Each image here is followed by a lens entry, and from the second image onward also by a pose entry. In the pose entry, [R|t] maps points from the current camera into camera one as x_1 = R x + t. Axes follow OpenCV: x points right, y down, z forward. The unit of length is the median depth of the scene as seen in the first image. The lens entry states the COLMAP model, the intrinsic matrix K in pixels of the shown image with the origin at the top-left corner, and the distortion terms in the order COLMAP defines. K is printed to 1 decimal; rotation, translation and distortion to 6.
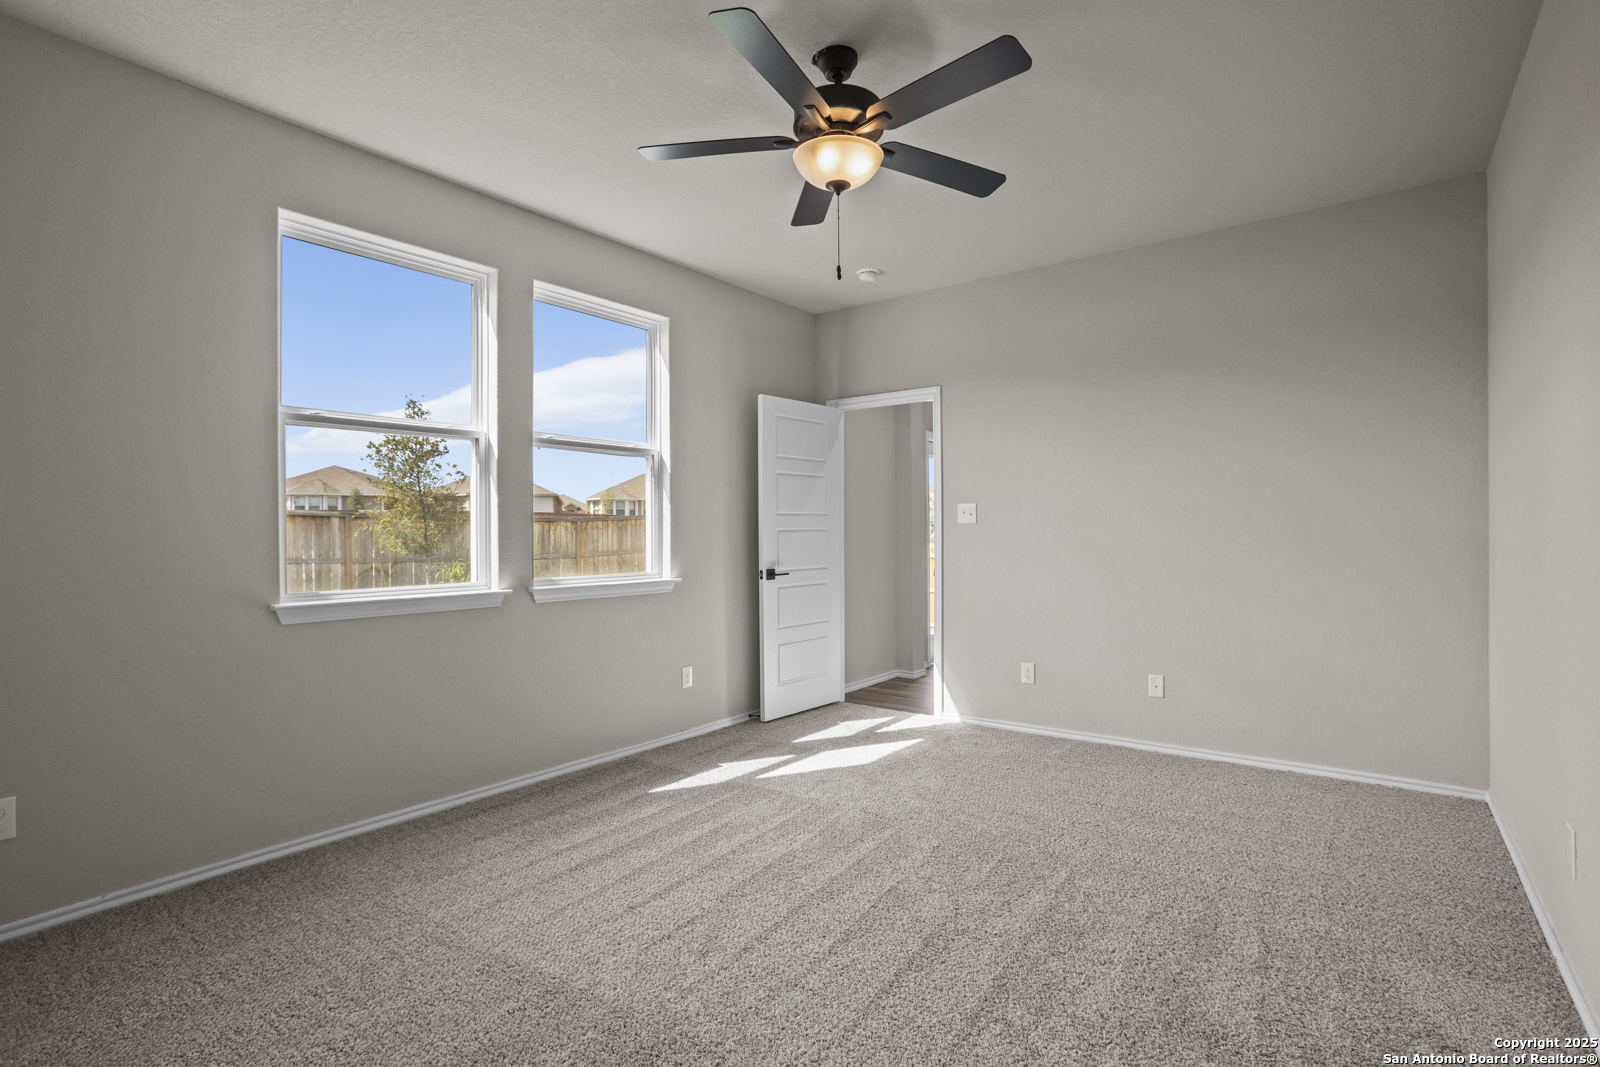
lens RADIAL K [[773.9, 0, 807.8], [0, 773.9, 530.3], [0, 0, 1]] dist [-0.053662, 0.028574]
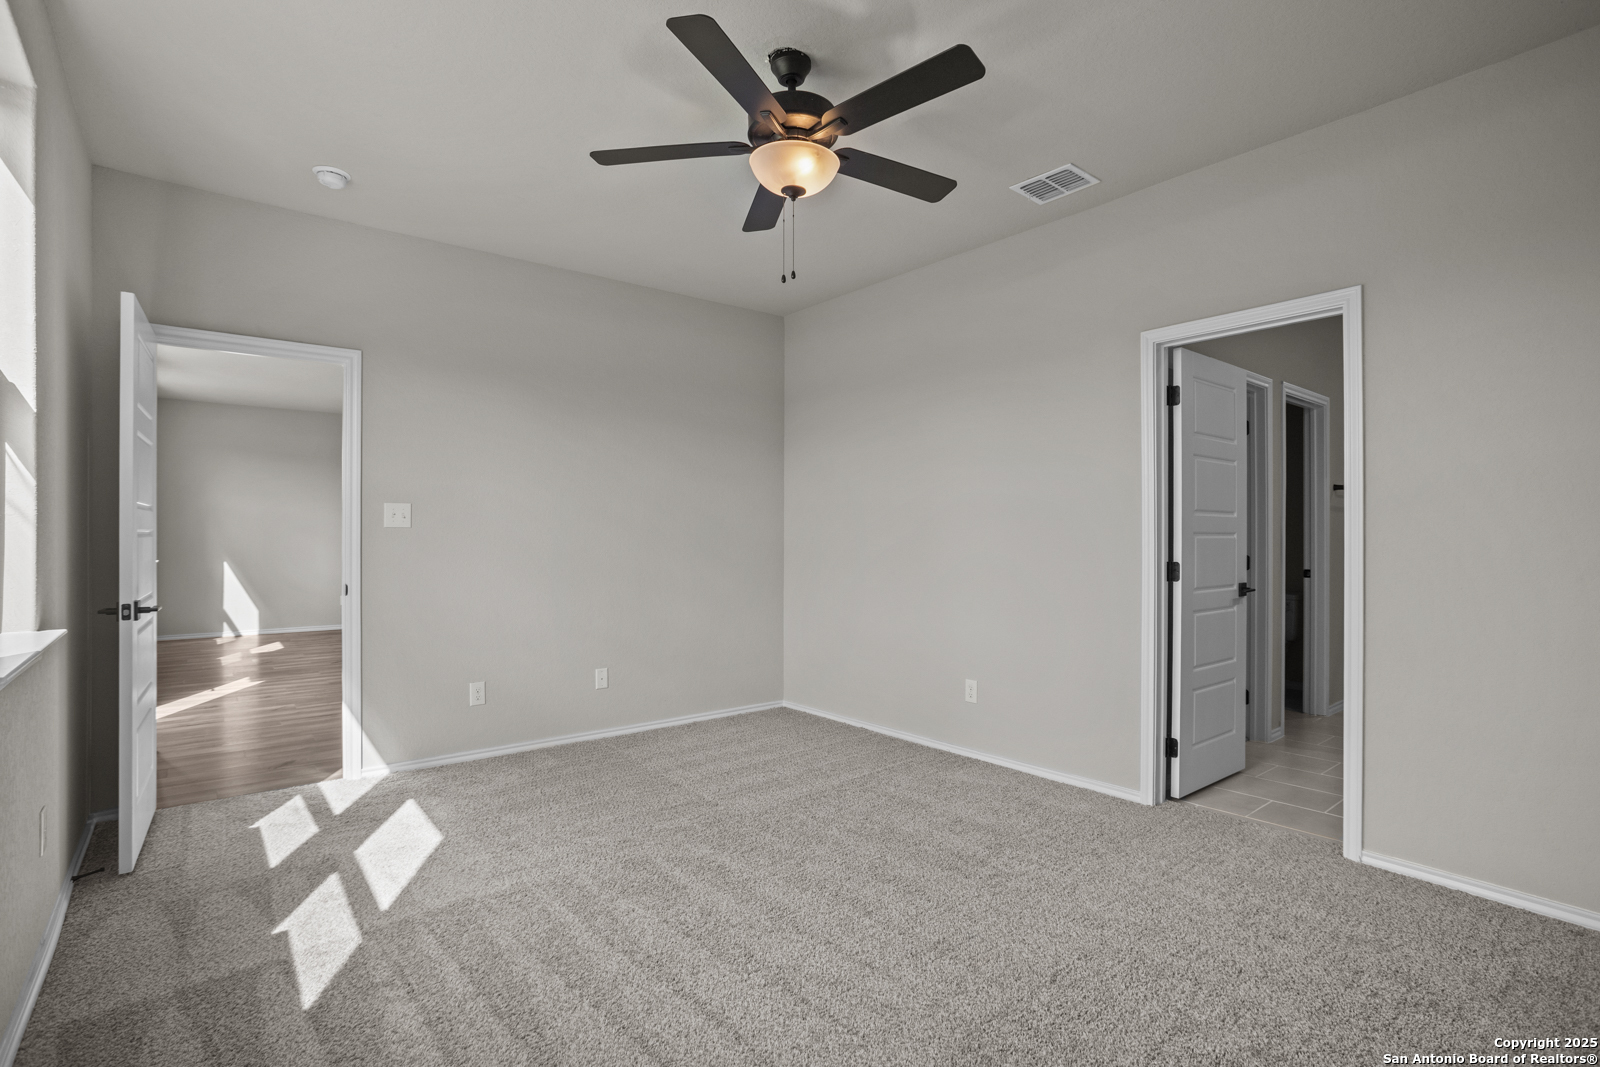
lens RADIAL K [[773.9, 0, 806.0], [0, 773.9, 537.8], [0, 0, 1]] dist [-0.053662, 0.028574]
pose [[0.227045, 0.006875, 0.973860, -0.573600], [-0.003763, 0.999974, -0.006182, 0.005824], [-0.973877, -0.002261, 0.227065, 0.467910]]
